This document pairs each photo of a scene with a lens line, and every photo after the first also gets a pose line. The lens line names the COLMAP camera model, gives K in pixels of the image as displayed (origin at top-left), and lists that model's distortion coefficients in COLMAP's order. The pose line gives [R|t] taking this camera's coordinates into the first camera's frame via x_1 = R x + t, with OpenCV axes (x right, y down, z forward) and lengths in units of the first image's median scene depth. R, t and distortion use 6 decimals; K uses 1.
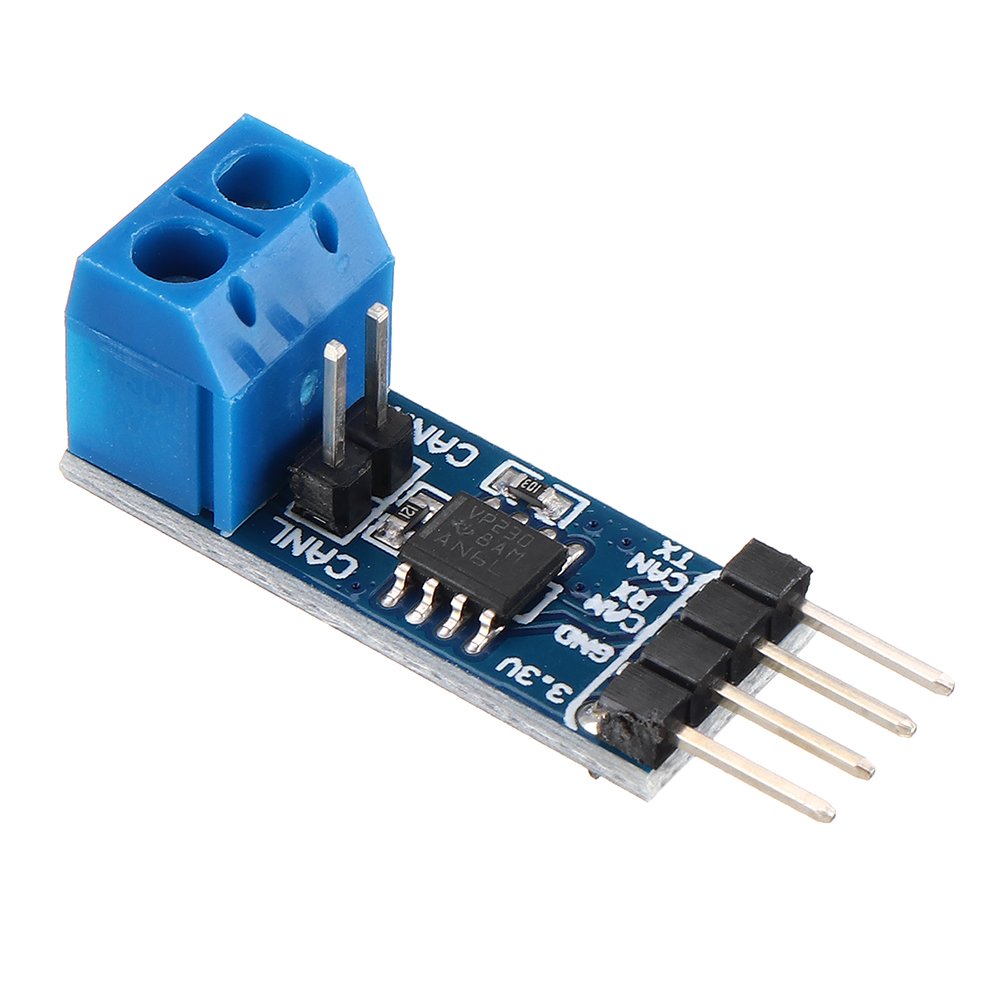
lens RADIAL K [[6778.1, 0, 500.0], [0, 6778.1, 500.0], [0, 0, 1]] dist [-0.001339, 3.147384]
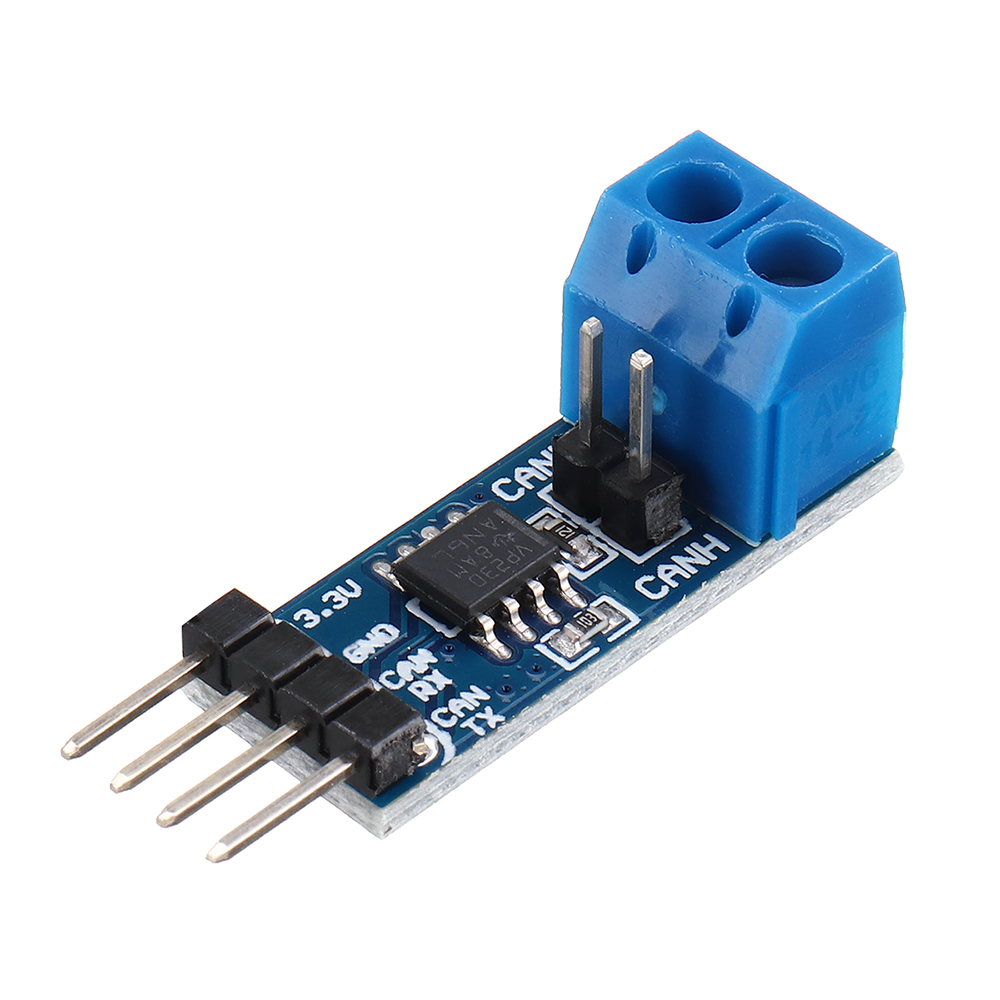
lens RADIAL K [[6778.1, 0, 500.0], [0, 6778.1, 500.0], [0, 0, 1]] dist [-0.001339, 3.147384]
pose [[-0.151722, 0.650621, -0.744092, 0.733315], [-0.699133, 0.461513, 0.546094, -0.543091], [0.698708, 0.603074, 0.384849, 0.612046]]
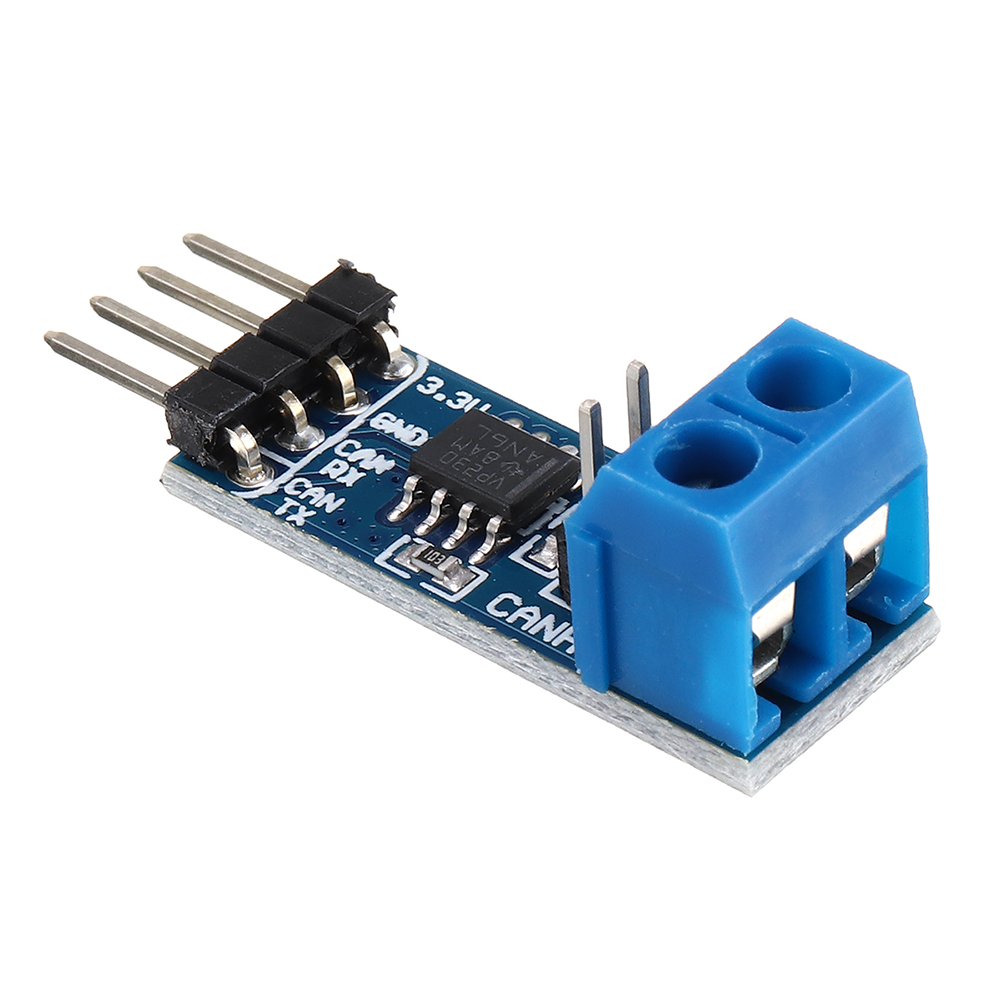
lens RADIAL K [[6778.1, 0, 500.0], [0, 6778.1, 500.0], [0, 0, 1]] dist [-0.001339, 3.147384]
pose [[-0.997194, -0.025308, 0.070449, -0.071764], [0.067754, 0.095010, 0.993168, -0.953199], [-0.031829, 0.995155, -0.093029, 1.094119]]
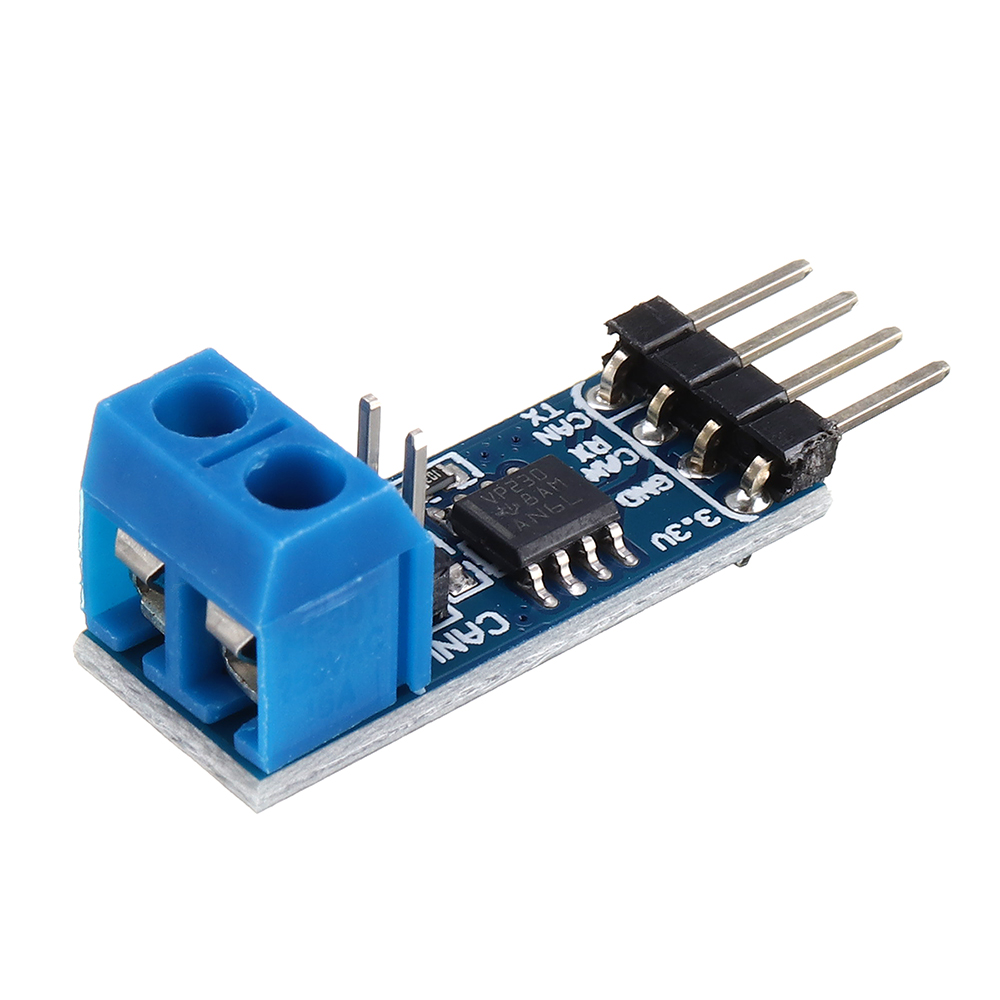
lens RADIAL K [[6778.1, 0, 500.0], [0, 6778.1, 500.0], [0, 0, 1]] dist [-0.001339, 3.147384]
pose [[0.225459, -0.627688, 0.745101, -0.739037], [0.660132, 0.660891, 0.357000, -0.349445], [-0.716515, 0.411376, 0.563361, 0.445070]]
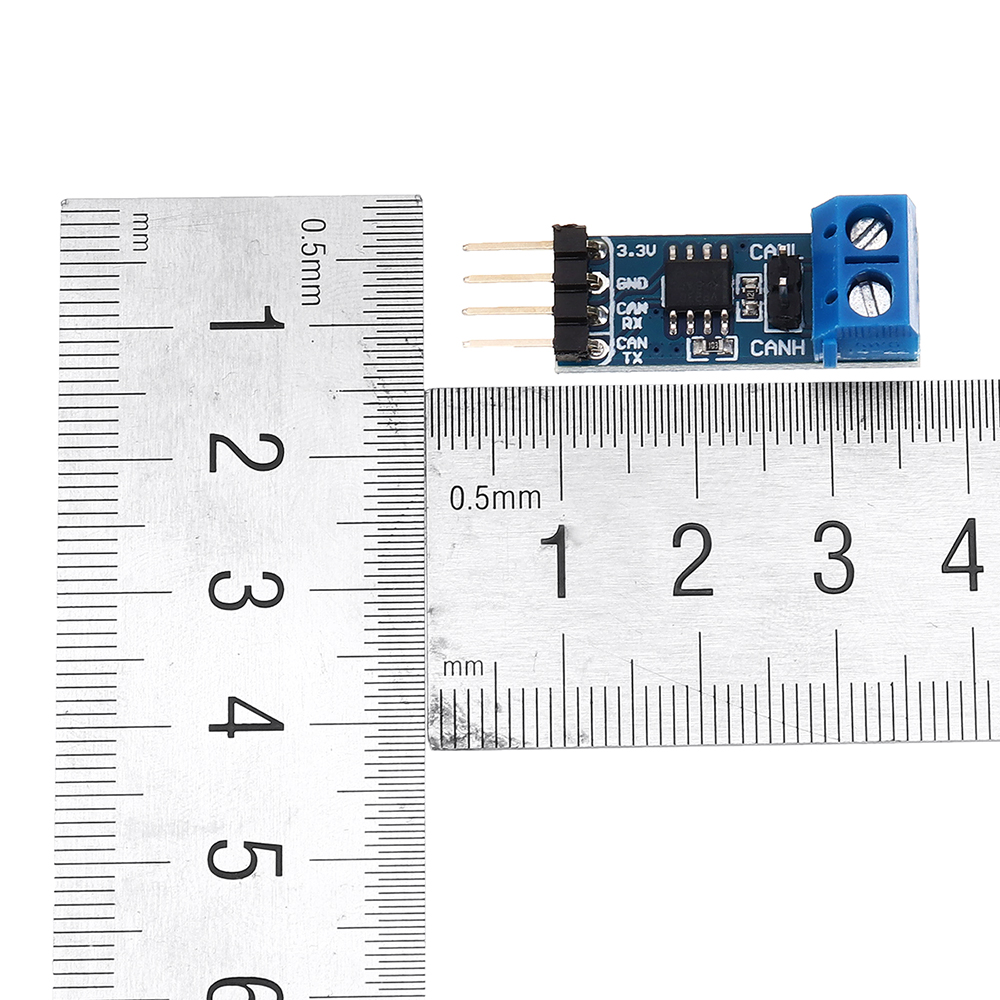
lens RADIAL K [[6778.1, 0, 500.0], [0, 6778.1, 500.0], [0, 0, 1]] dist [-0.001339, 3.147384]
pose [[-0.805384, 0.579597, -0.124191, 0.336110], [-0.389902, -0.360200, 0.847486, -1.719583], [0.446467, 0.730974, 0.516085, -0.032210]]
